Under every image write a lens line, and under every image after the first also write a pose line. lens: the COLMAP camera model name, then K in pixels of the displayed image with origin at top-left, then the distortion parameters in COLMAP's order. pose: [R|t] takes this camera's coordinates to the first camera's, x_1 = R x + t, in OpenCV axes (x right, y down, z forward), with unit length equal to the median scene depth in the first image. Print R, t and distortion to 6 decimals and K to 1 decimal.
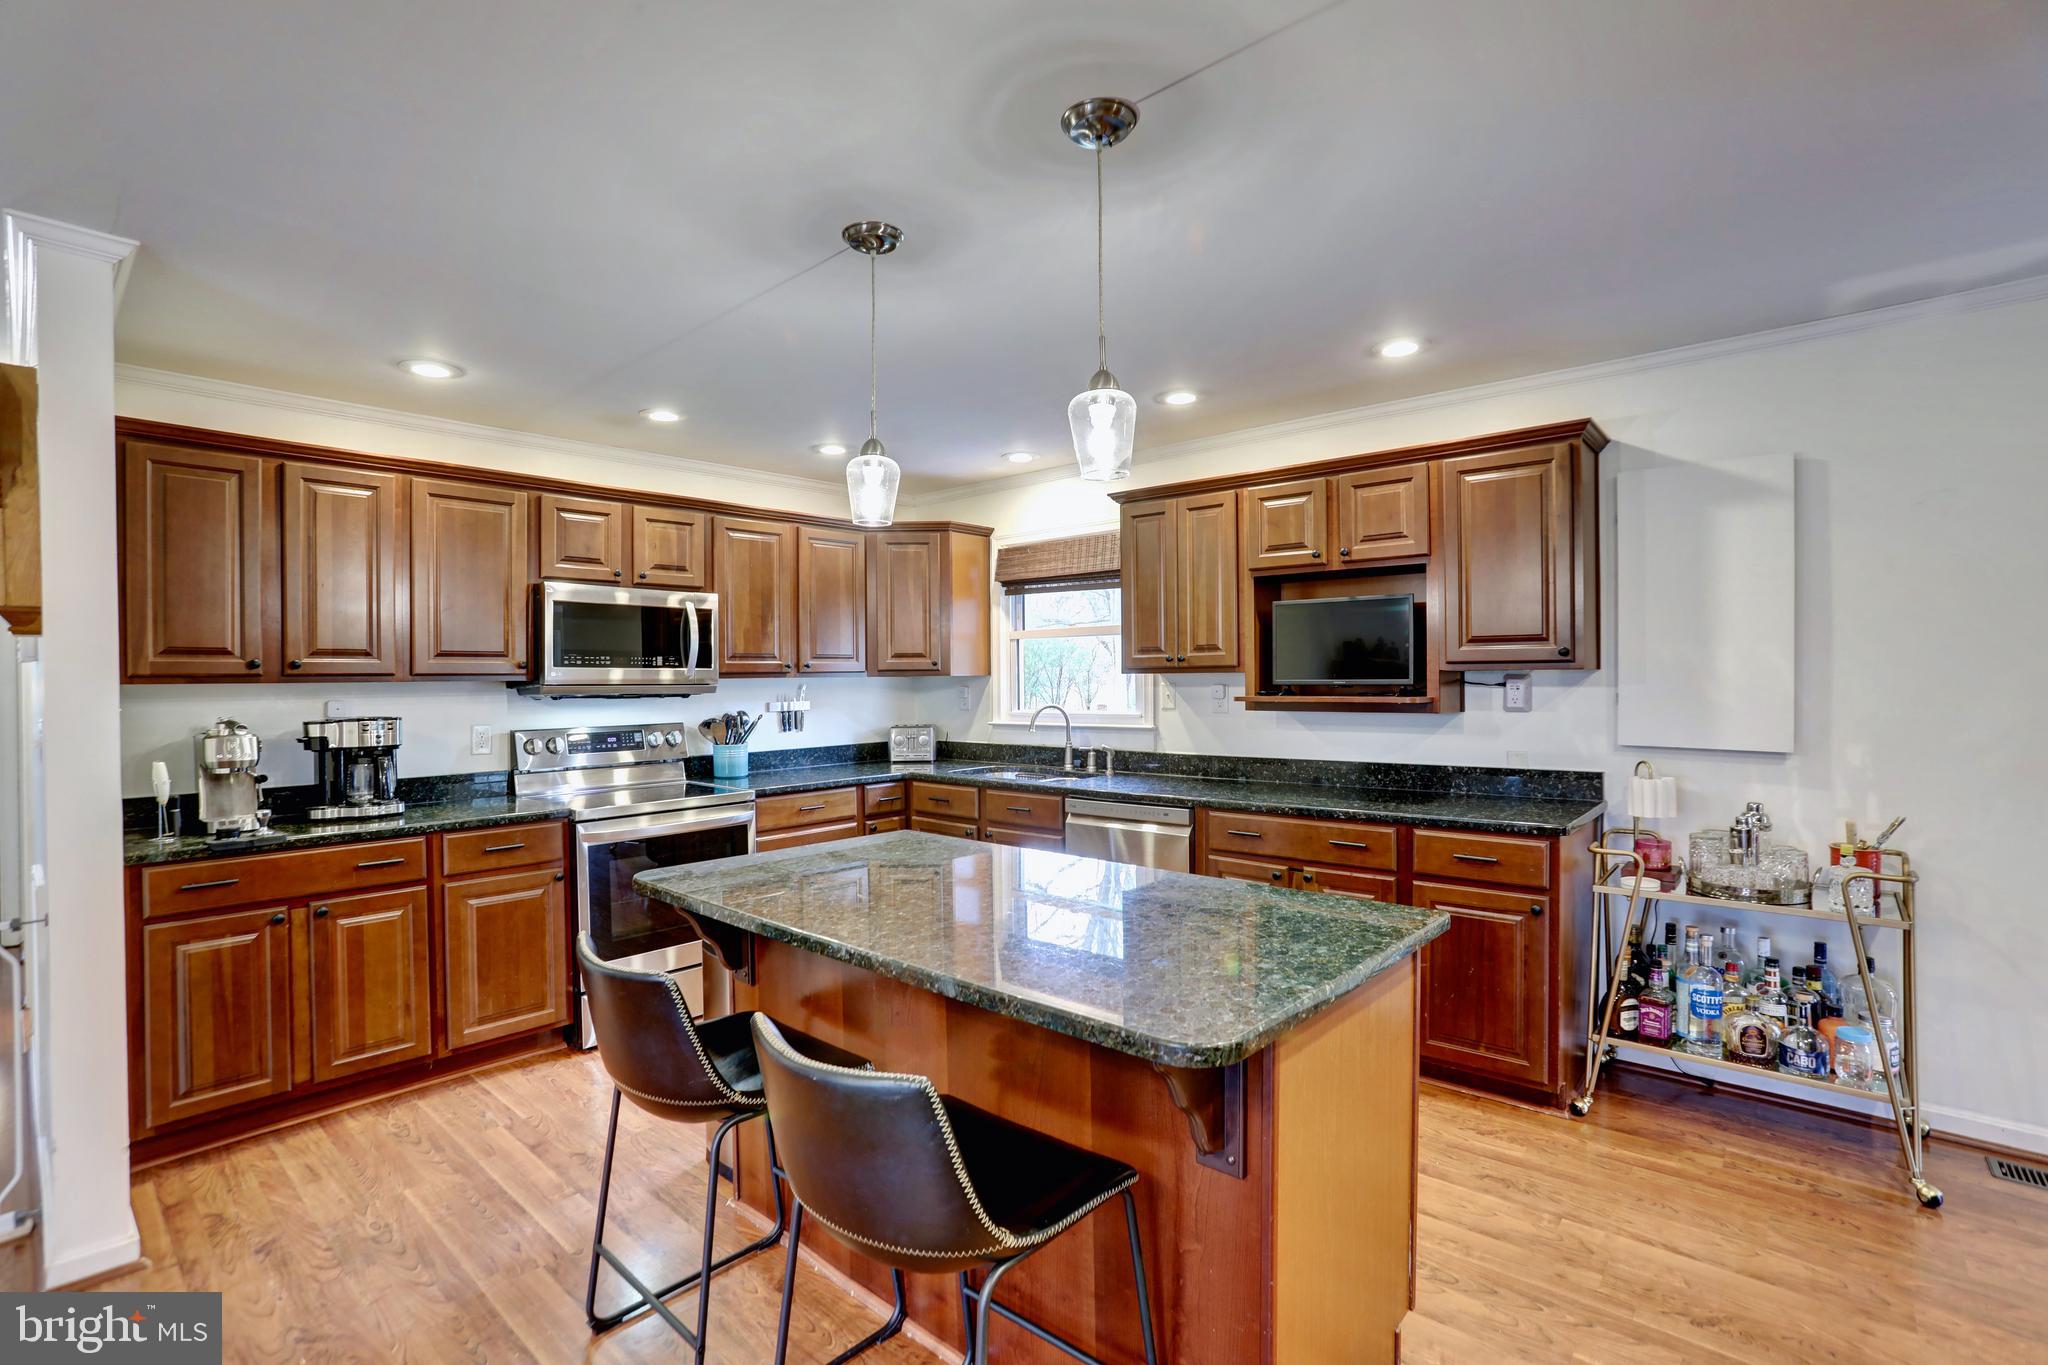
lens RADIAL K [[947.7, 0, 1017.2], [0, 947.7, 680.1], [0, 0, 1]] dist [-0.049480, 0.013411]
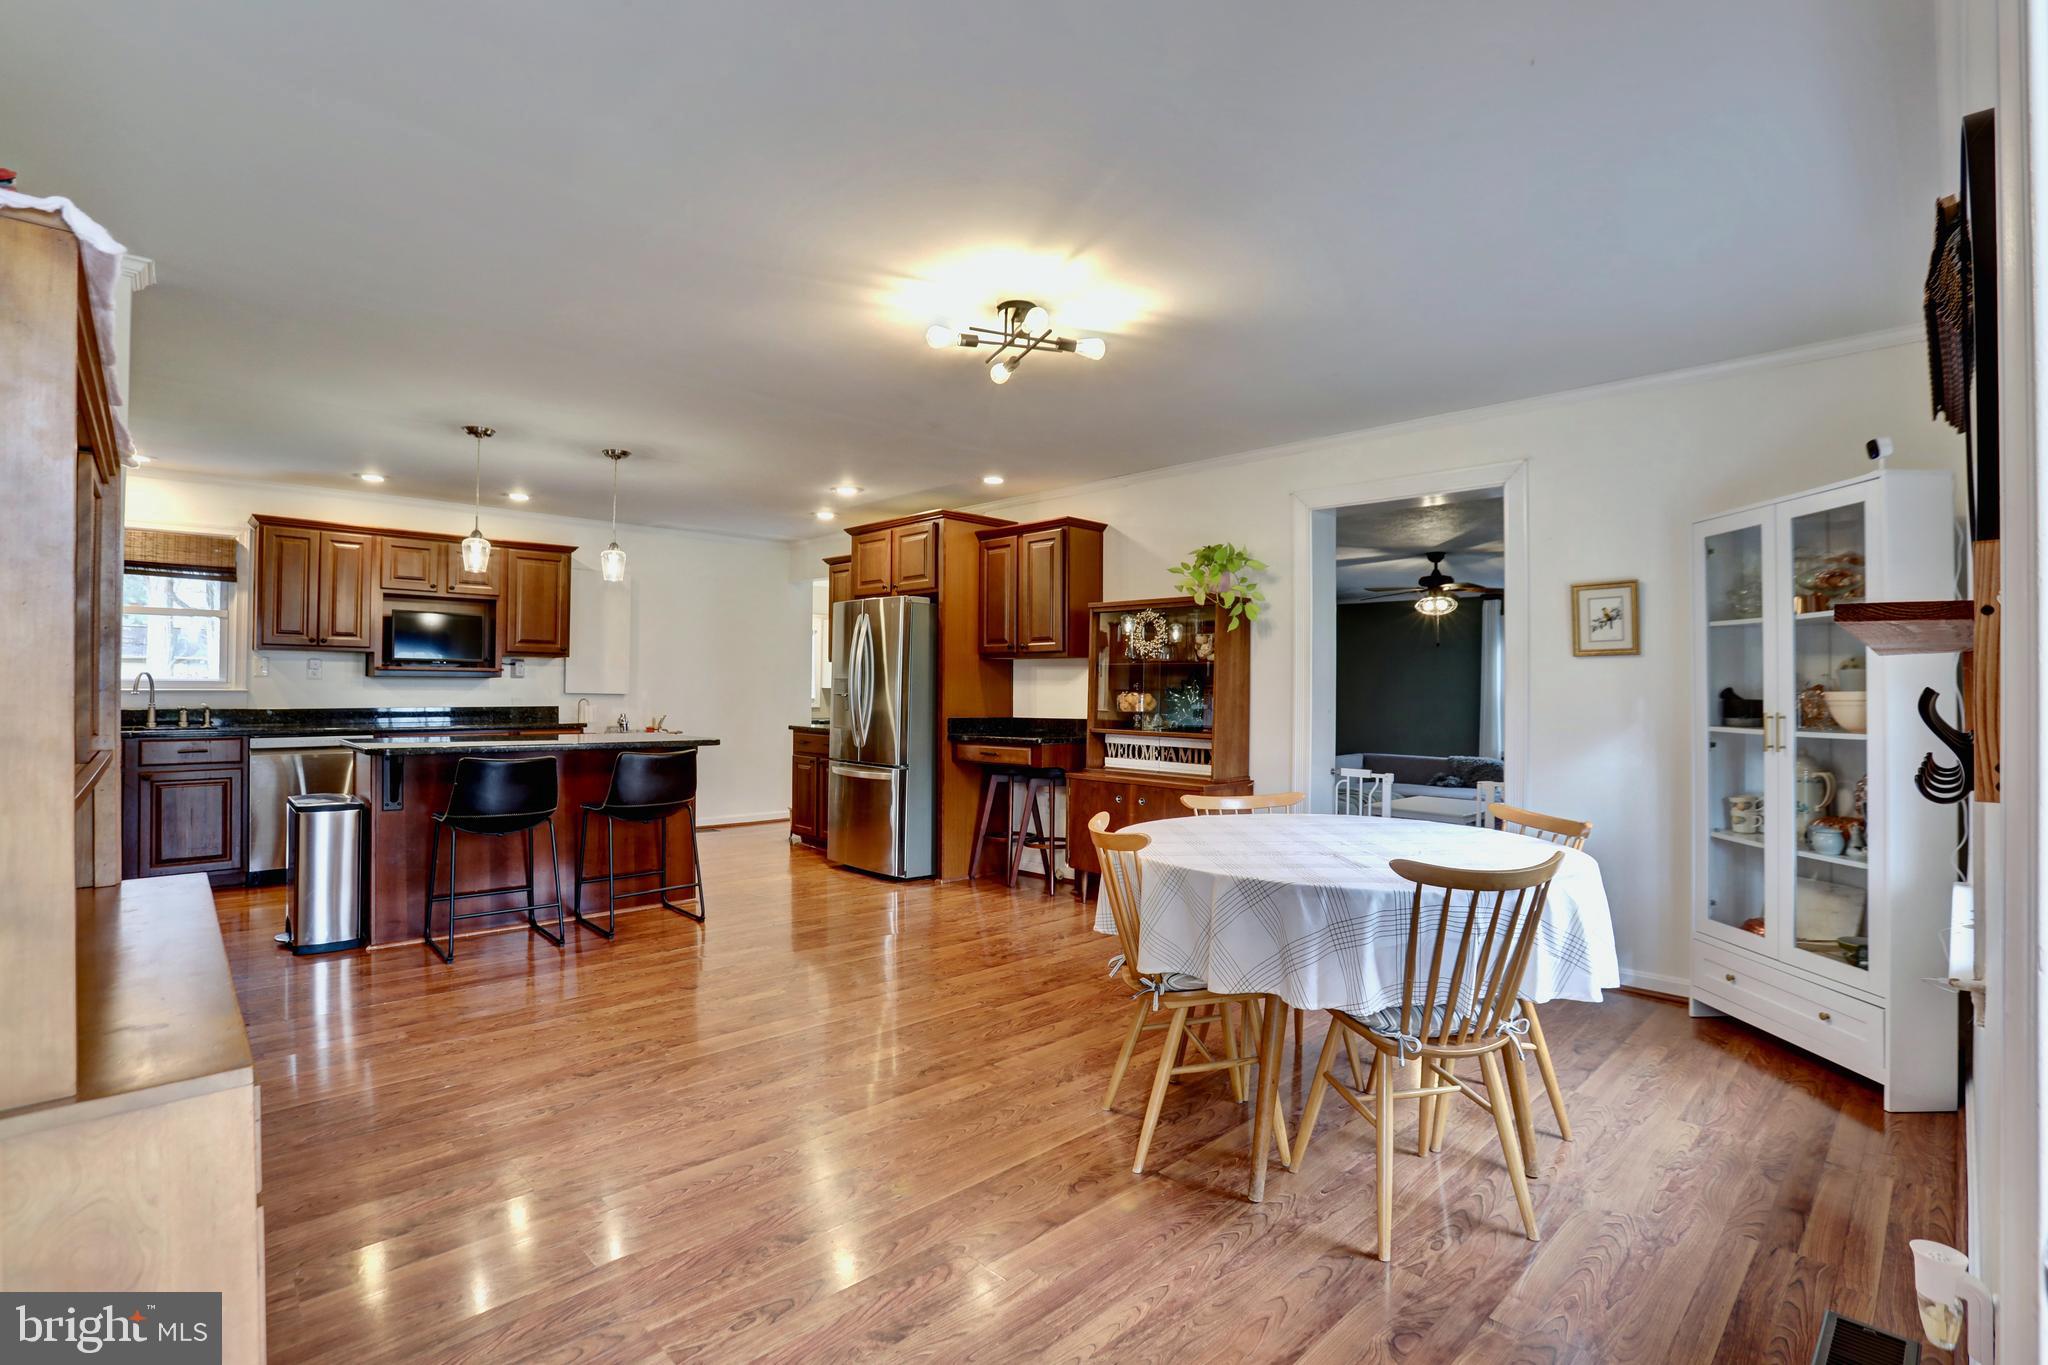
lens RADIAL K [[947.7, 0, 1027.8], [0, 947.7, 681.9], [0, 0, 1]] dist [-0.049480, 0.013411]
pose [[0.071505, 0.015198, 0.997324, -1.456907], [-0.005986, 0.999872, -0.014807, 0.070448], [-0.997422, -0.004911, 0.071587, -0.230603]]
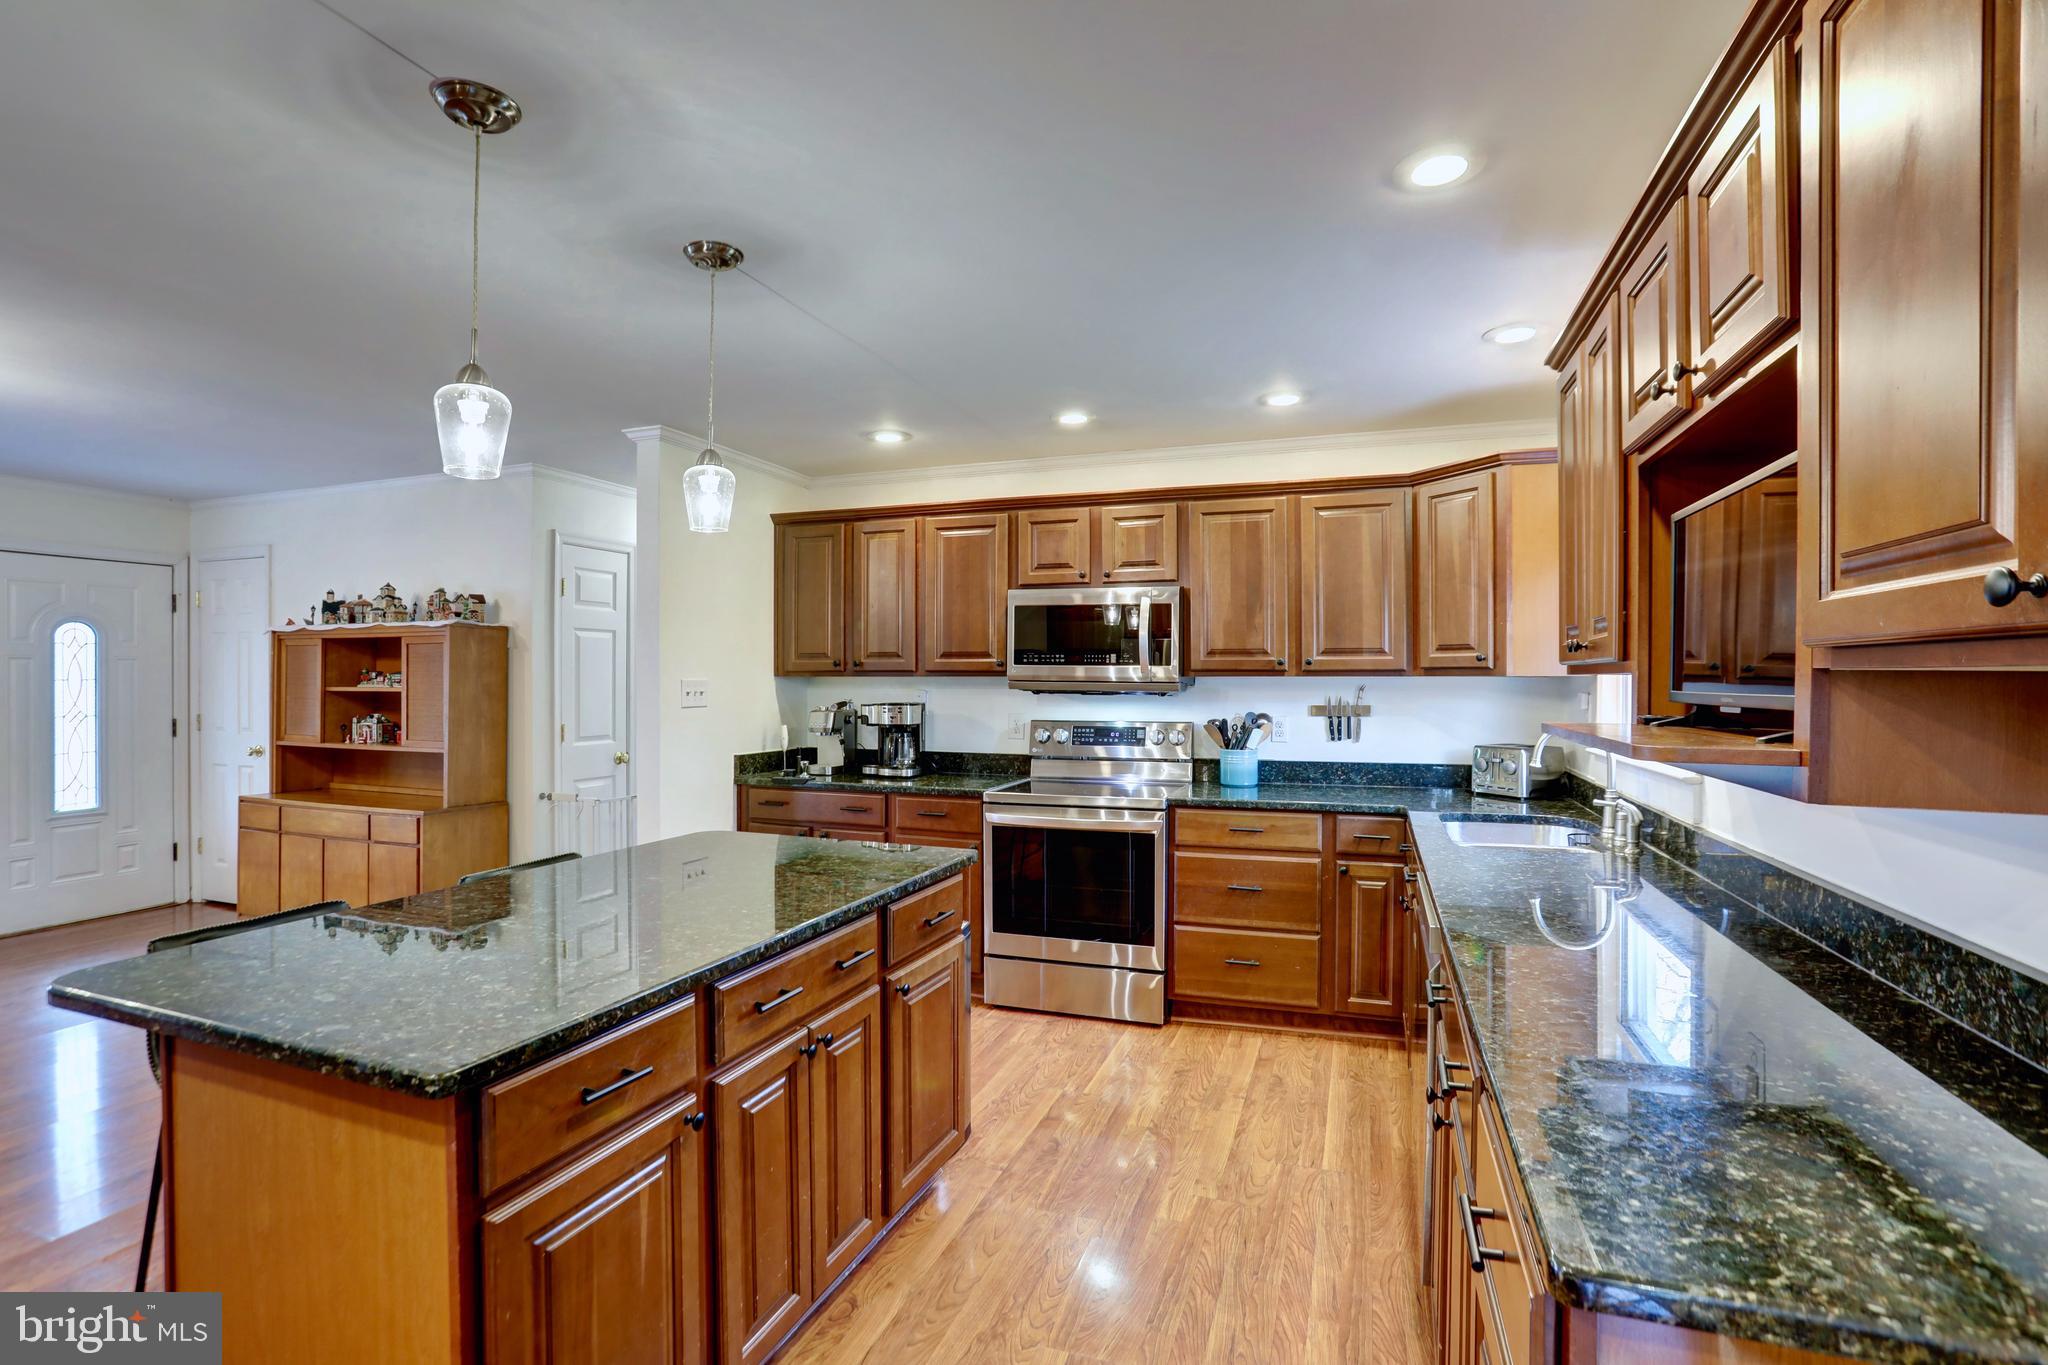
lens RADIAL K [[947.7, 0, 1028.7], [0, 947.7, 679.7], [0, 0, 1]] dist [-0.049480, 0.013411]
pose [[0.371682, 0.010747, -0.928298, 0.643612], [-0.006542, 0.999938, 0.008957, -0.007274], [0.928337, 0.002744, 0.371729, 0.659602]]
